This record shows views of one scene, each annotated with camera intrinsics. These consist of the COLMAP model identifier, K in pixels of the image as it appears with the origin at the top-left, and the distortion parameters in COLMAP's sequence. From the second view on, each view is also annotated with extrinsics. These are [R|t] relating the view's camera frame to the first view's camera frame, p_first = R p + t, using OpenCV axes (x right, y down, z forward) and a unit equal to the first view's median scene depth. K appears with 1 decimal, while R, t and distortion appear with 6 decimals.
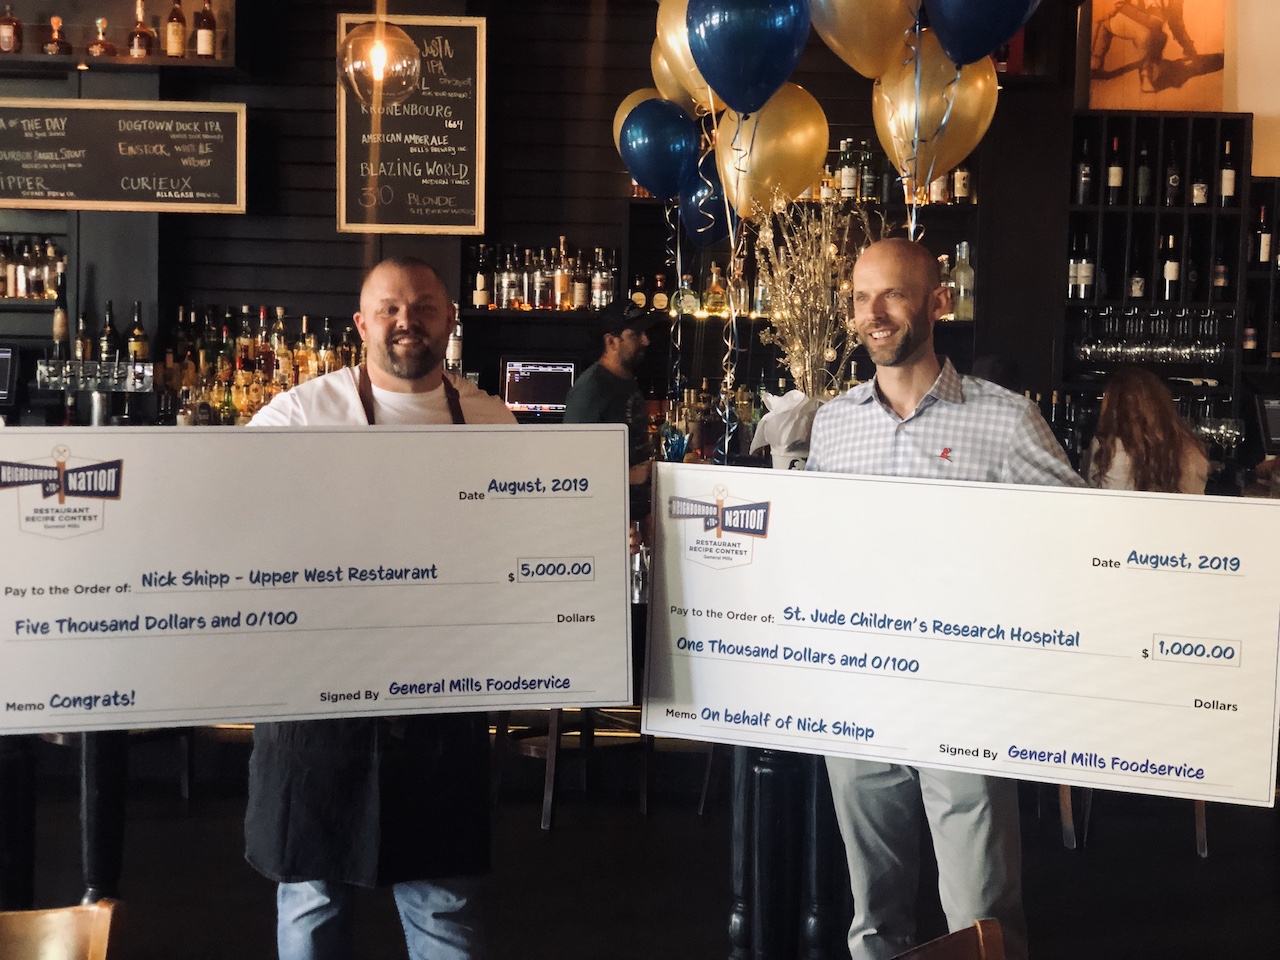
lens RADIAL K [[1959.9, 0, 640.7], [0, 1959.9, 483.2], [0, 0, 1]] dist [0.095778, 0.000000]
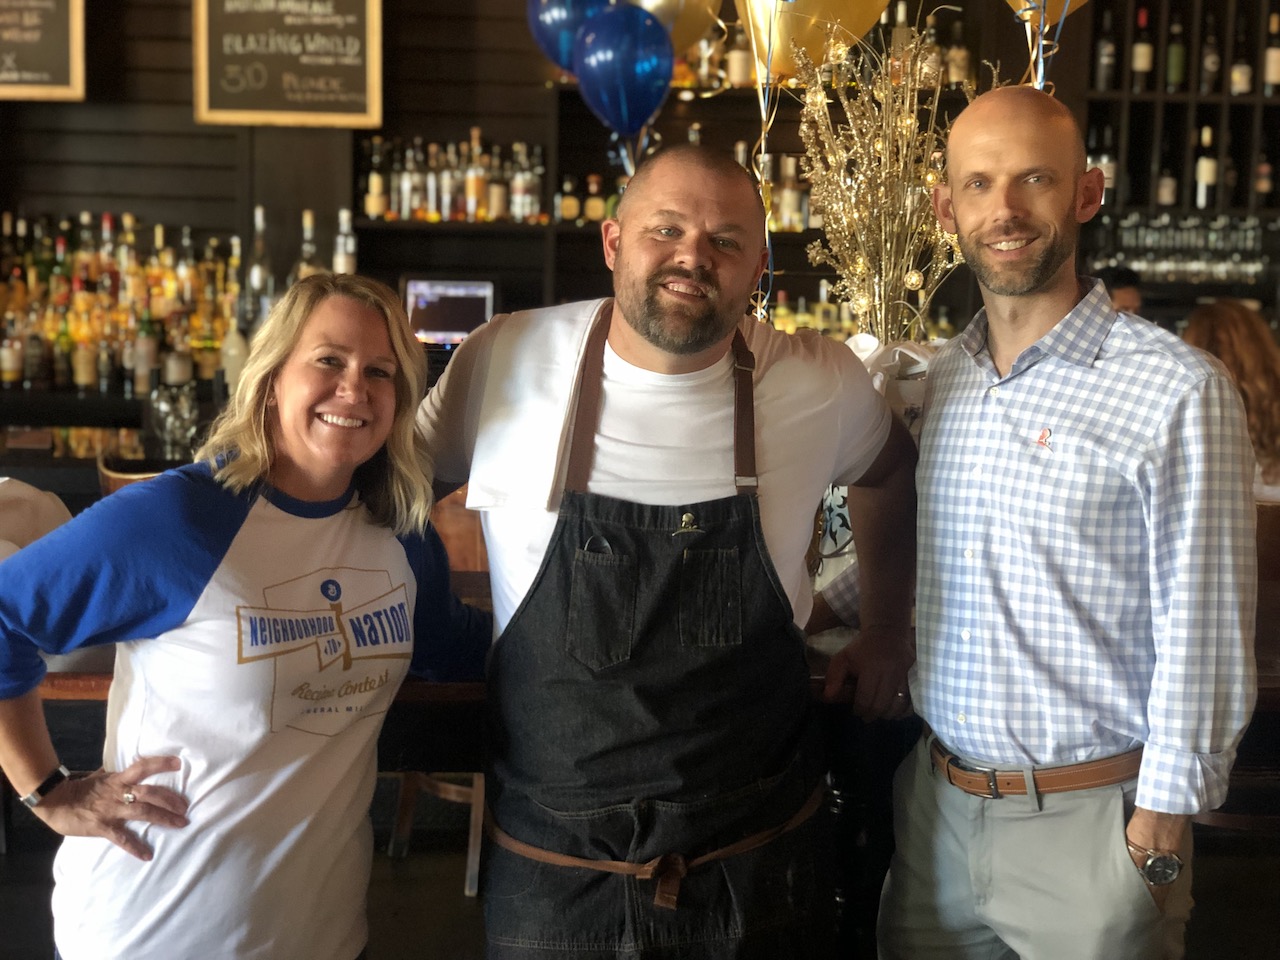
lens RADIAL K [[1959.9, 0, 640.6], [0, 1959.9, 473.9], [0, 0, 1]] dist [0.095778, 0.000000]
pose [[0.999053, -0.005469, 0.043159, -0.007180], [0.003841, 0.999281, 0.037714, -0.012392], [-0.043334, -0.037512, 0.998356, 0.170108]]
